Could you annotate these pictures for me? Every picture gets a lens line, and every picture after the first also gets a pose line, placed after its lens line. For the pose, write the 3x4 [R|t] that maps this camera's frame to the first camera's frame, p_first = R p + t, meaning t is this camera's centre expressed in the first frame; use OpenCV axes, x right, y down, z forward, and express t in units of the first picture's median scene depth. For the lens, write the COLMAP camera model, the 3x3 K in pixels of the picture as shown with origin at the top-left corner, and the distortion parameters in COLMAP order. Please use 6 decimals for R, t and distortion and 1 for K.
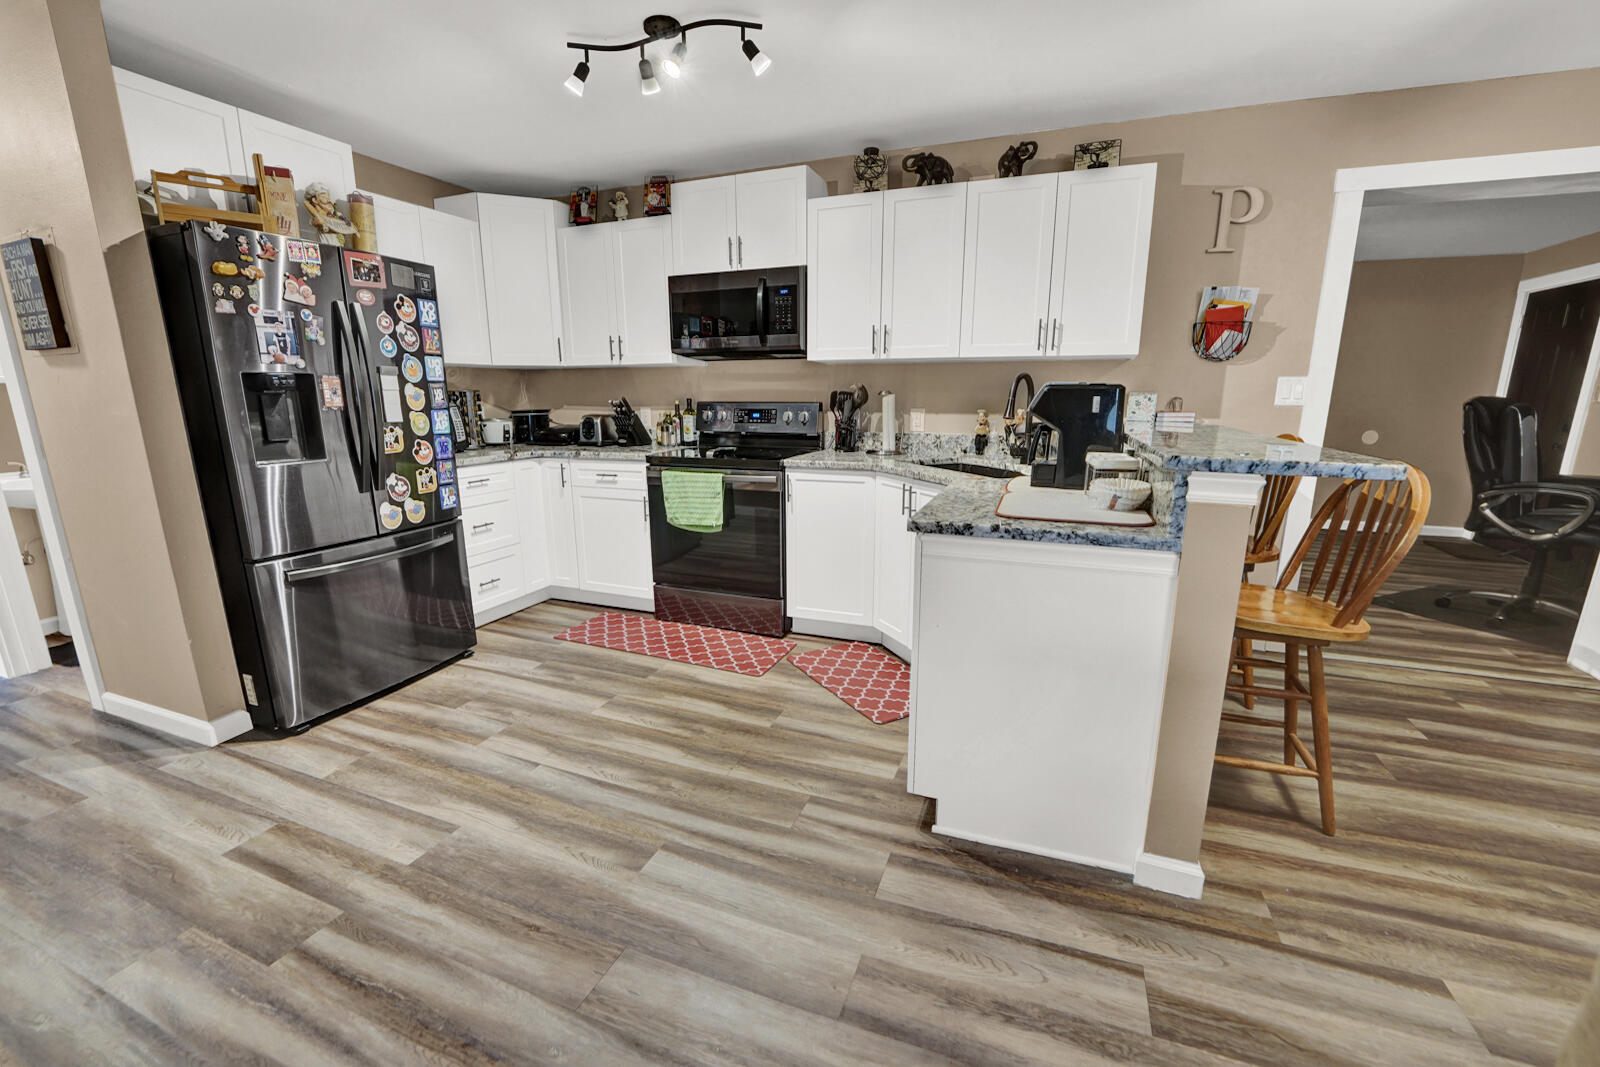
lens RADIAL K [[663.6, 0, 790.0], [0, 663.6, 552.2], [0, 0, 1]] dist [-0.029002, 0.003549]
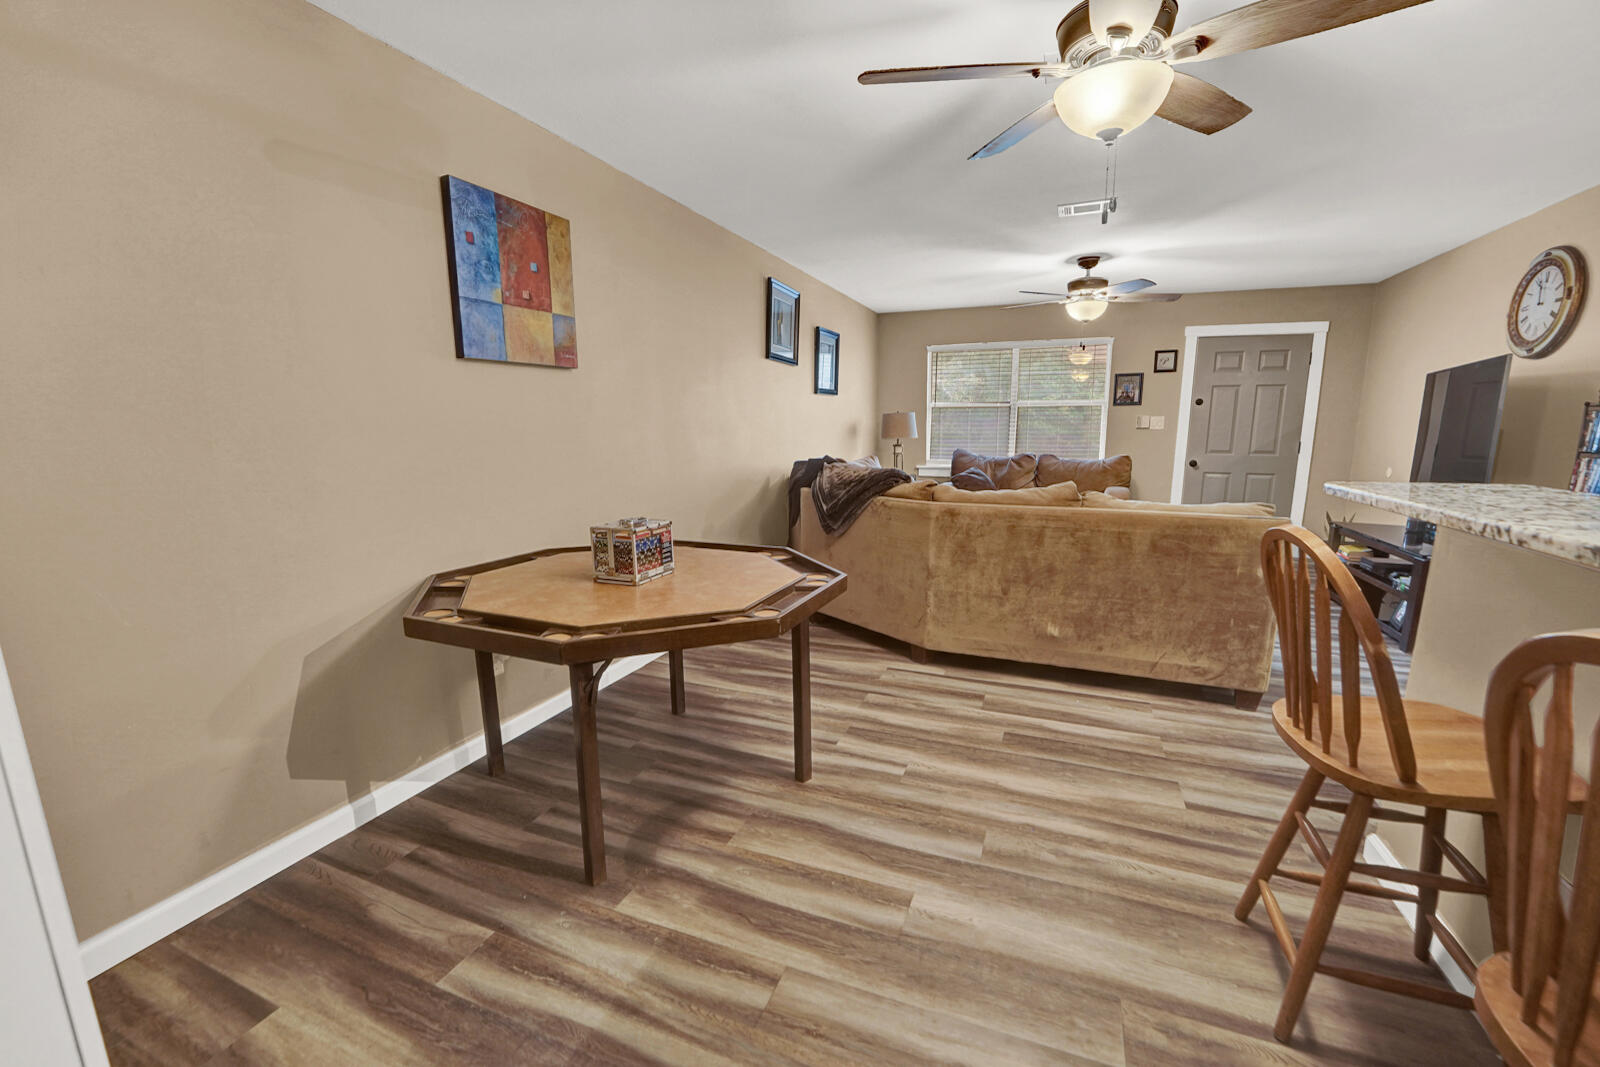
lens RADIAL K [[663.6, 0, 790.0], [0, 663.6, 552.2], [0, 0, 1]] dist [-0.029002, 0.003549]
pose [[-0.999826, 0.007205, 0.017234, 0.896014], [0.013703, 0.909910, 0.414580, -0.256144], [-0.012695, 0.414744, -0.909850, 1.009911]]
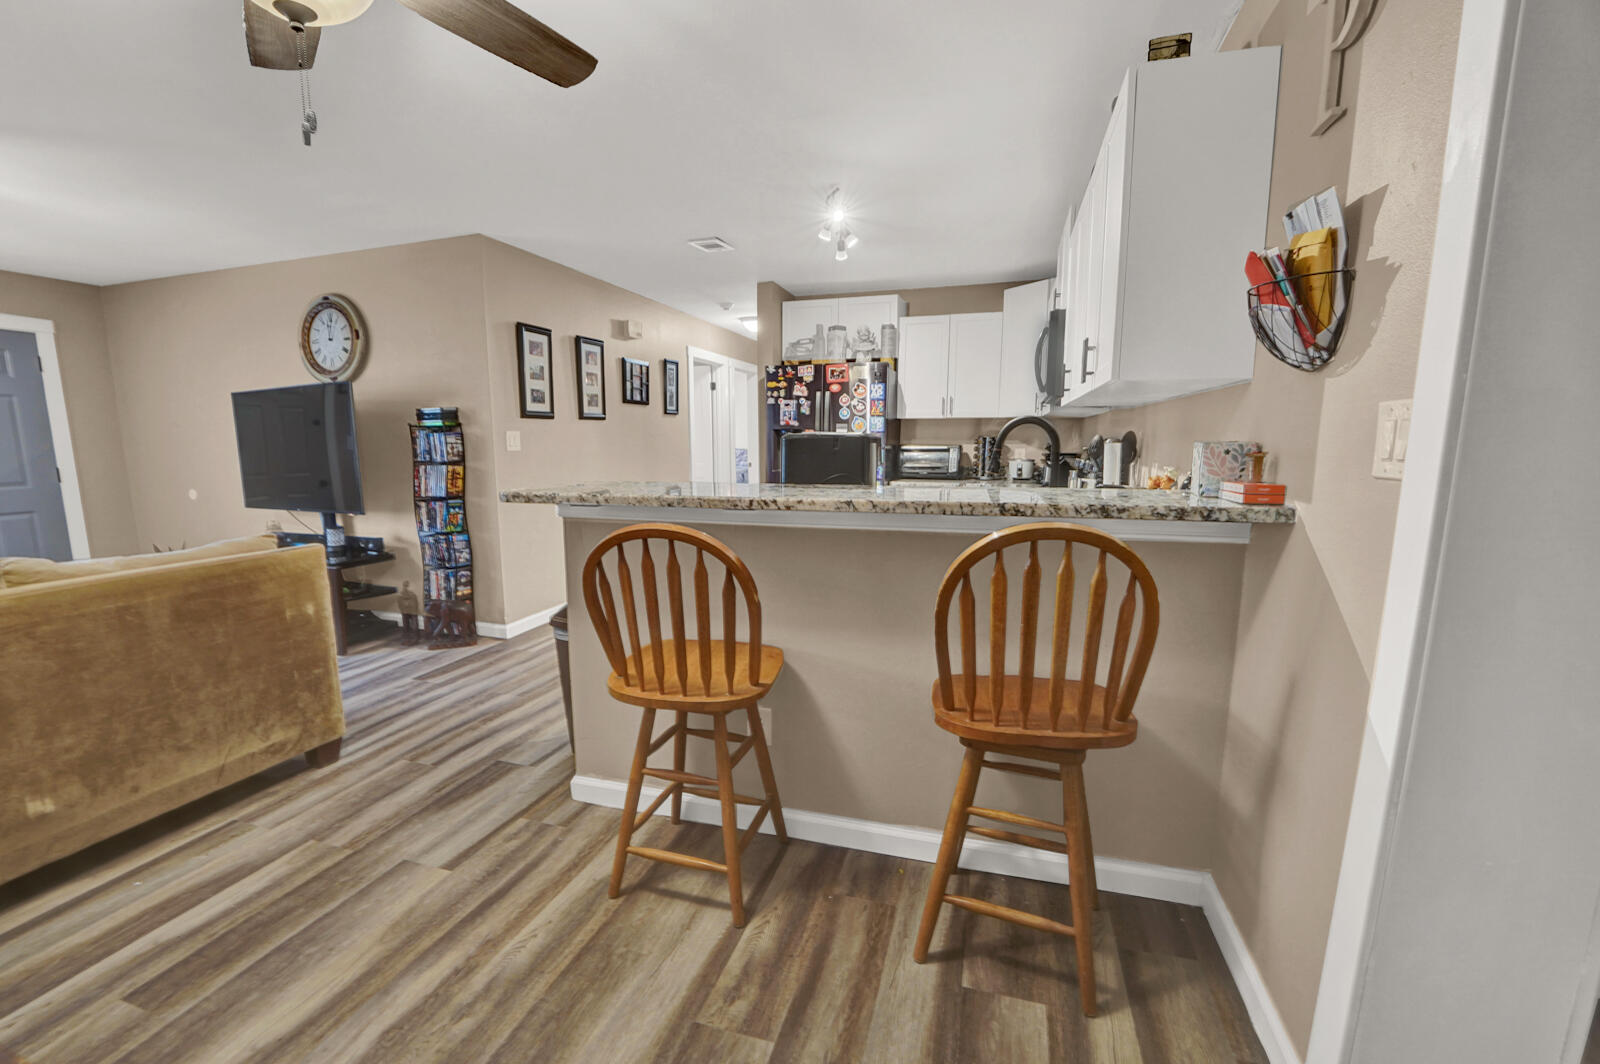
lens RADIAL K [[666.7, 0, 792.8], [0, 666.7, 540.9], [0, 0, 1]] dist [-0.027468, 0.000535]
pose [[0.075781, 0.156366, -0.984788, 1.080217], [-0.228814, 0.964000, 0.135458, -0.166462], [0.970516, 0.215068, 0.108832, 0.647175]]
